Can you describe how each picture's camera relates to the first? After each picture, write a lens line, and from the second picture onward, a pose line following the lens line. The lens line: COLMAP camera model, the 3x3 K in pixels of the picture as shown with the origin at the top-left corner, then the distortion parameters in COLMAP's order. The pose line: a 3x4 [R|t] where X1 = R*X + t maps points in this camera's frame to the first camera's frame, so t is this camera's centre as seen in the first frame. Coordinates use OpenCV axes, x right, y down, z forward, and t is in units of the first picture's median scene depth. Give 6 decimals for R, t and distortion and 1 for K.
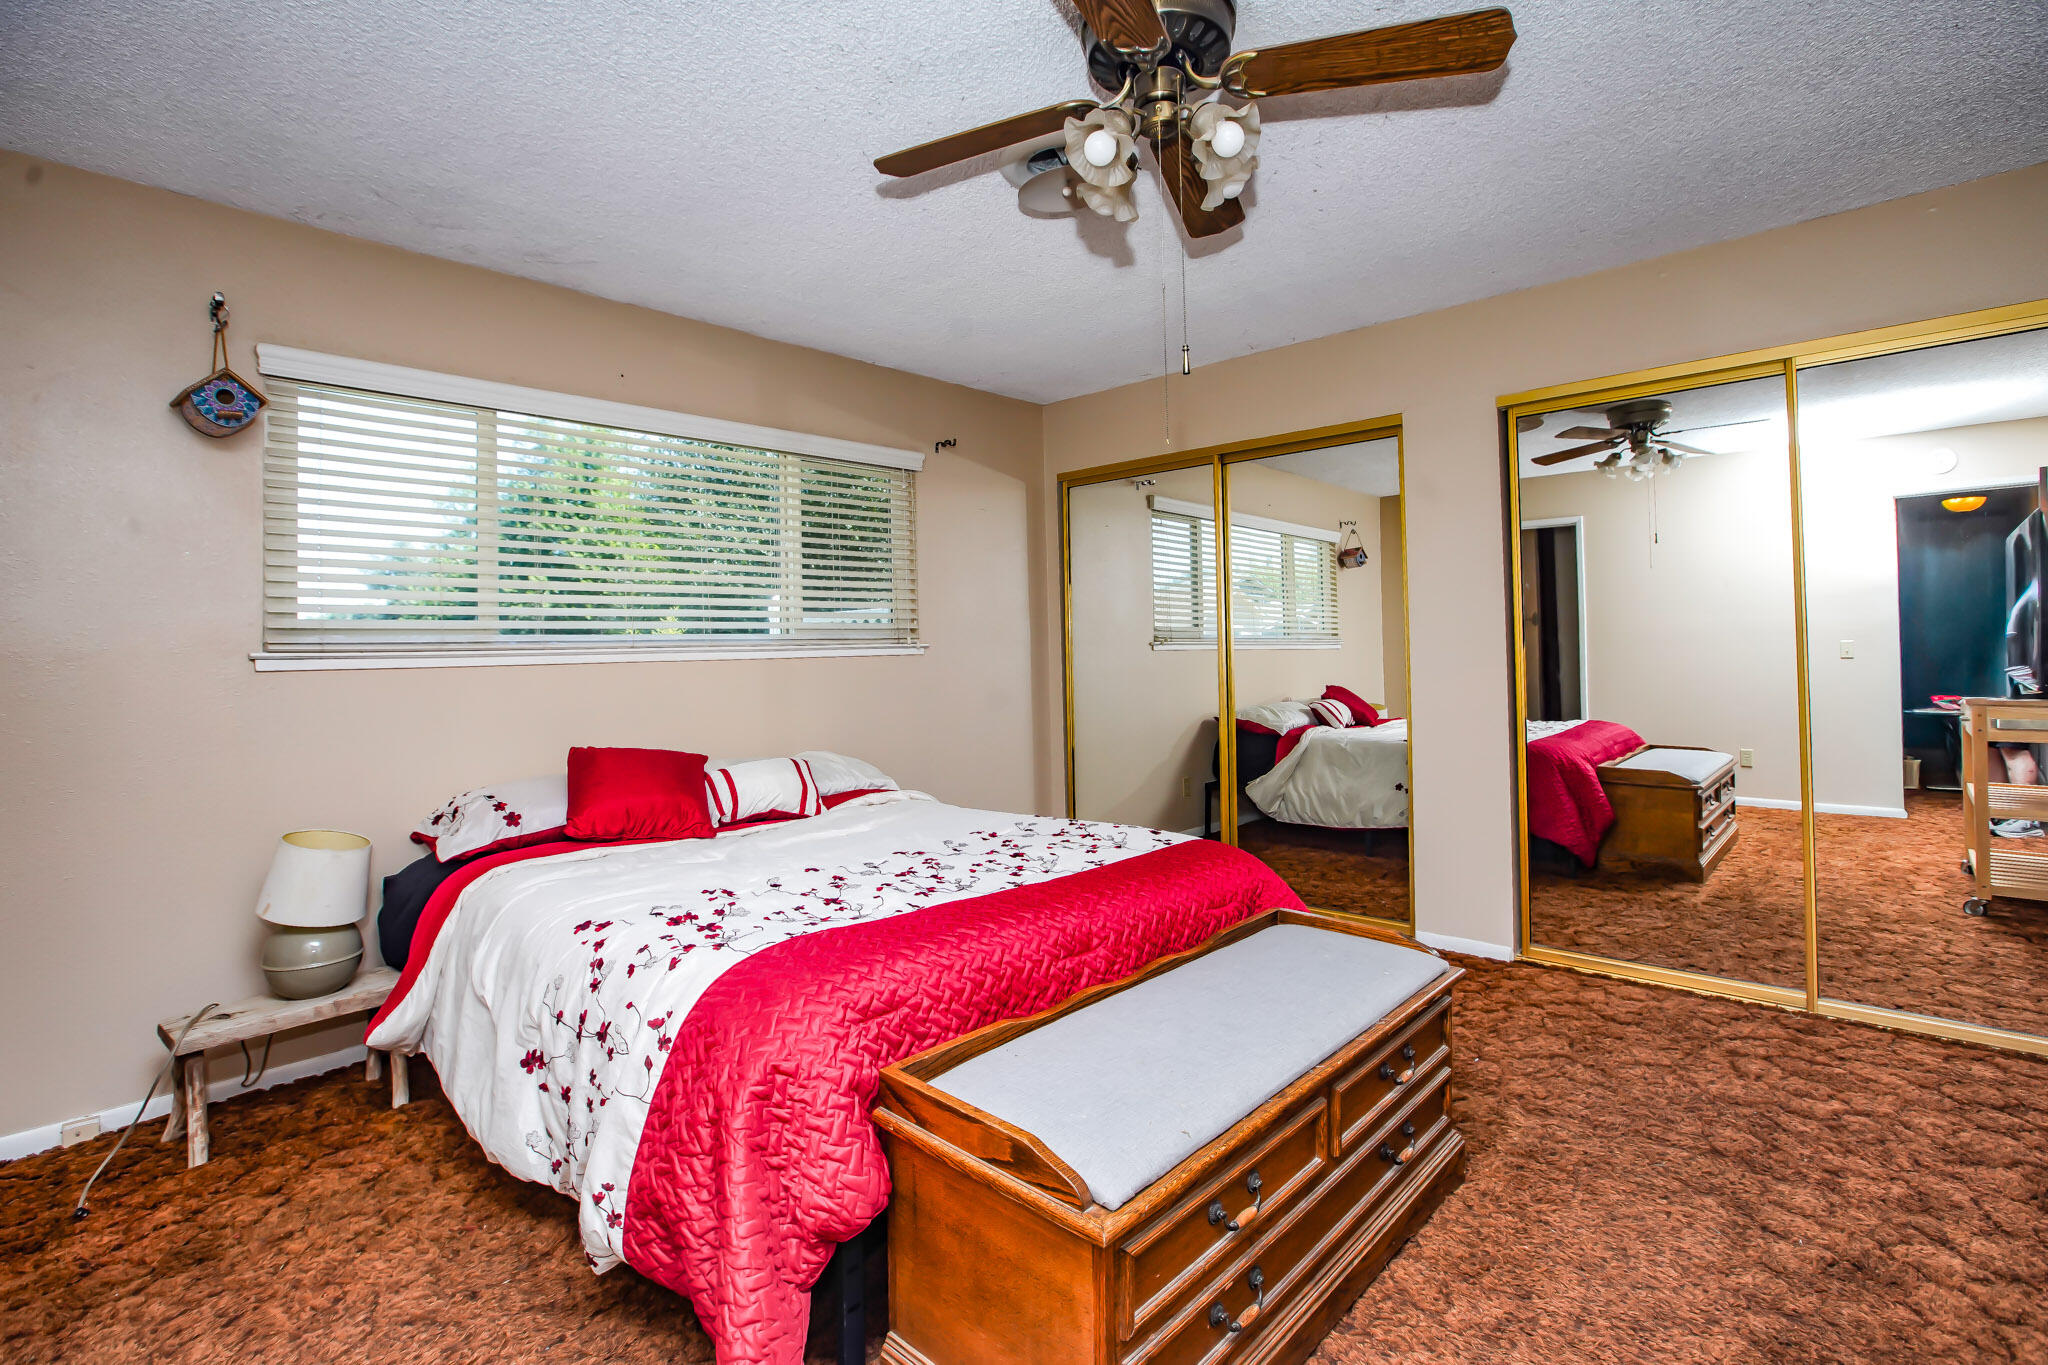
lens RADIAL K [[979.3, 0, 1024.0], [0, 979.3, 682.5], [0, 0, 1]] dist [-0.040252, 0.010365]
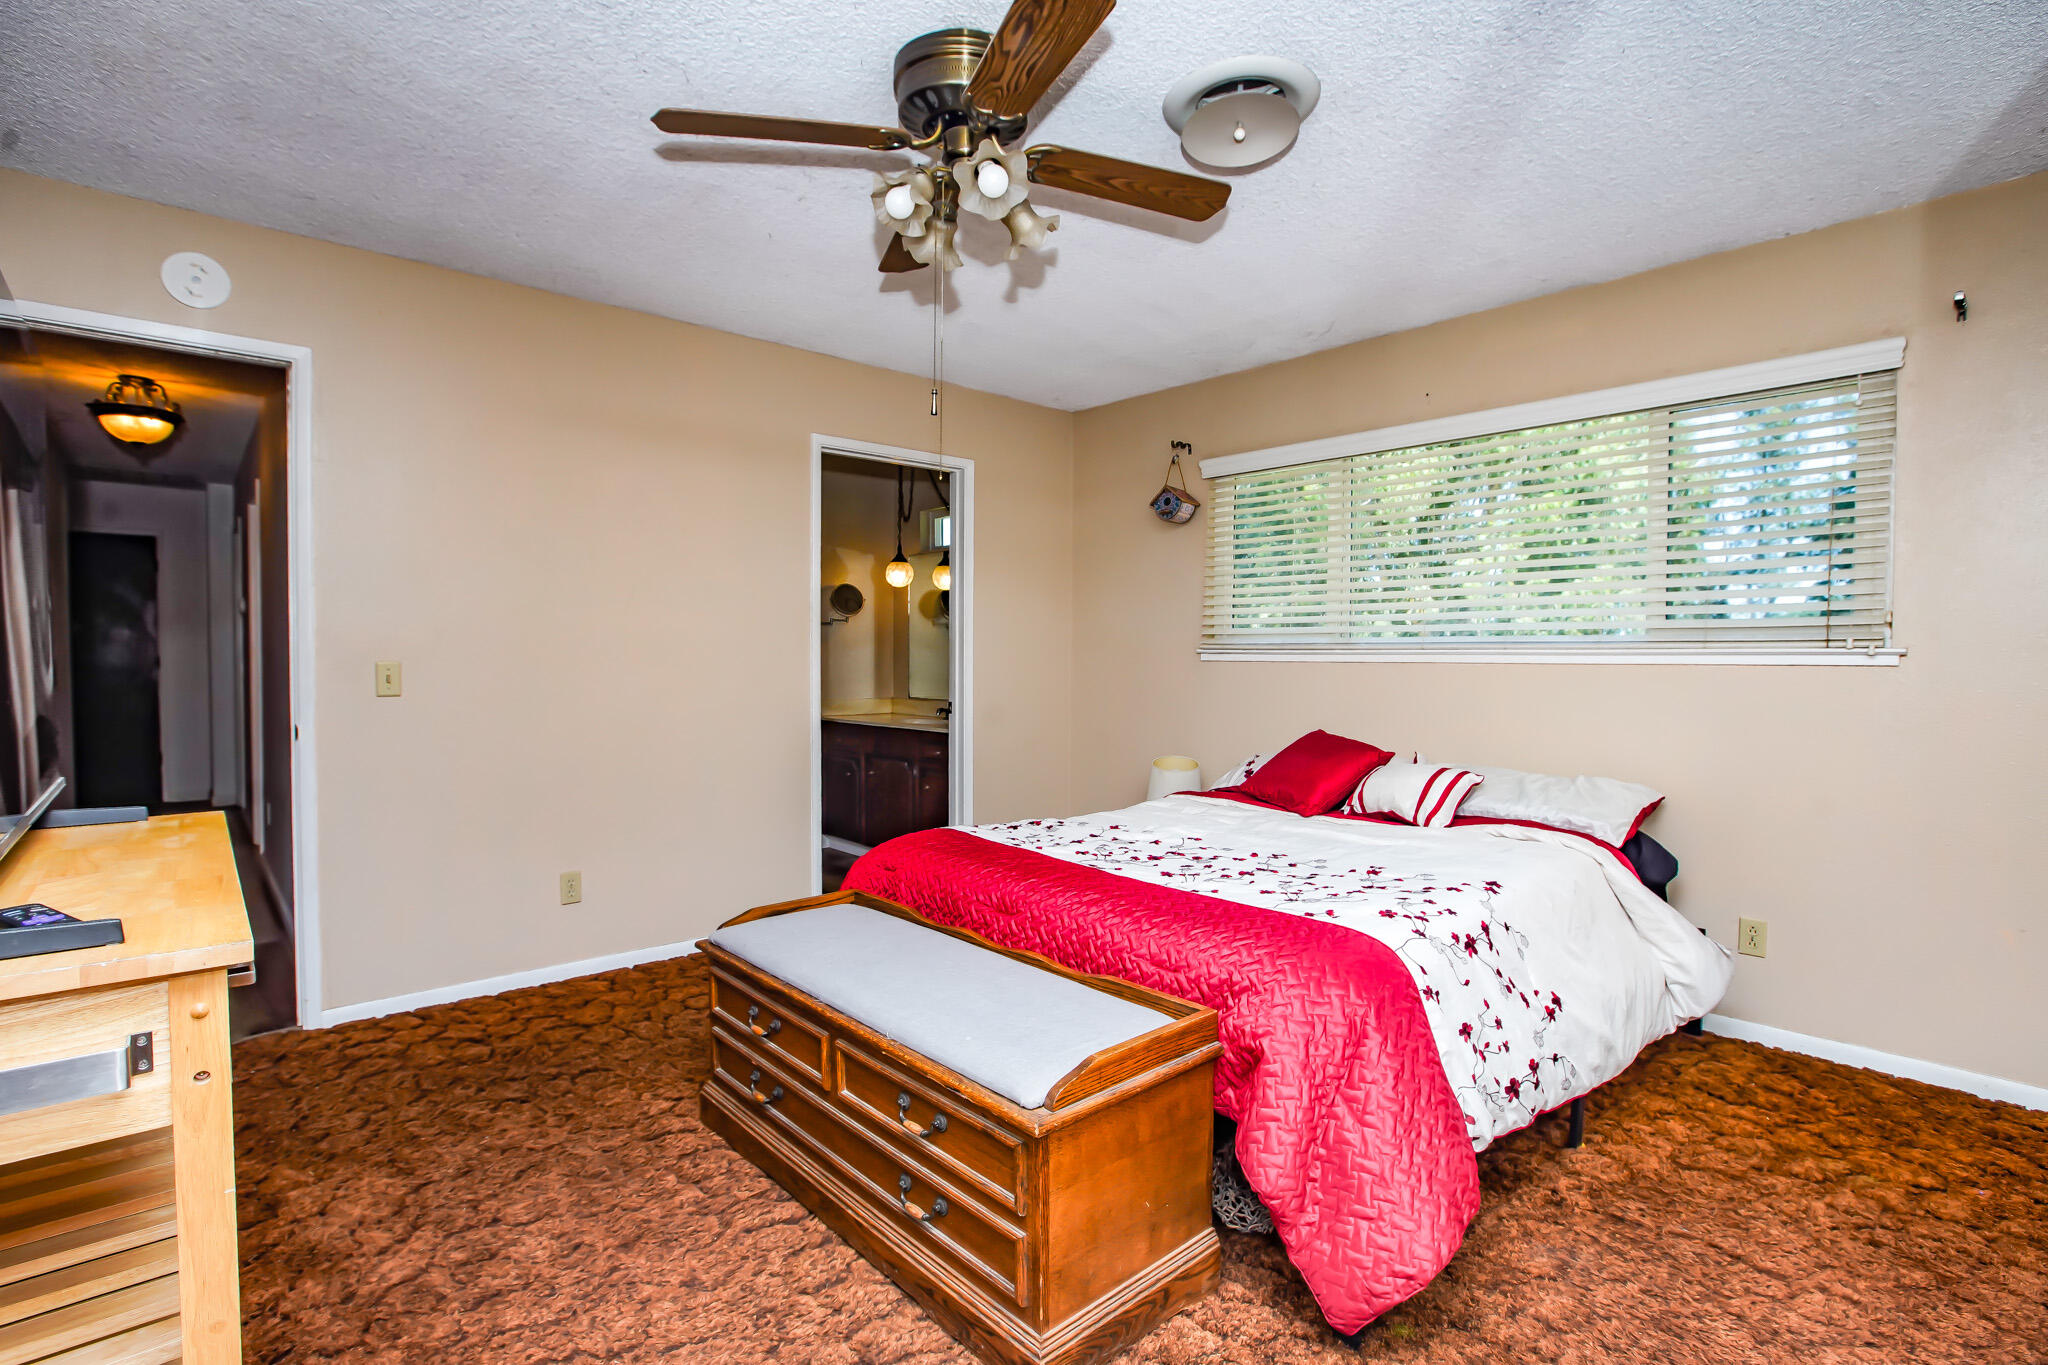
lens RADIAL K [[979.3, 0, 1024.0], [0, 979.3, 682.5], [0, 0, 1]] dist [-0.040252, 0.010365]
pose [[-0.033483, 0.041499, -0.998577, 0.799095], [-0.039562, 0.998299, 0.042814, -0.031249], [0.998656, 0.040939, -0.031785, 0.685859]]
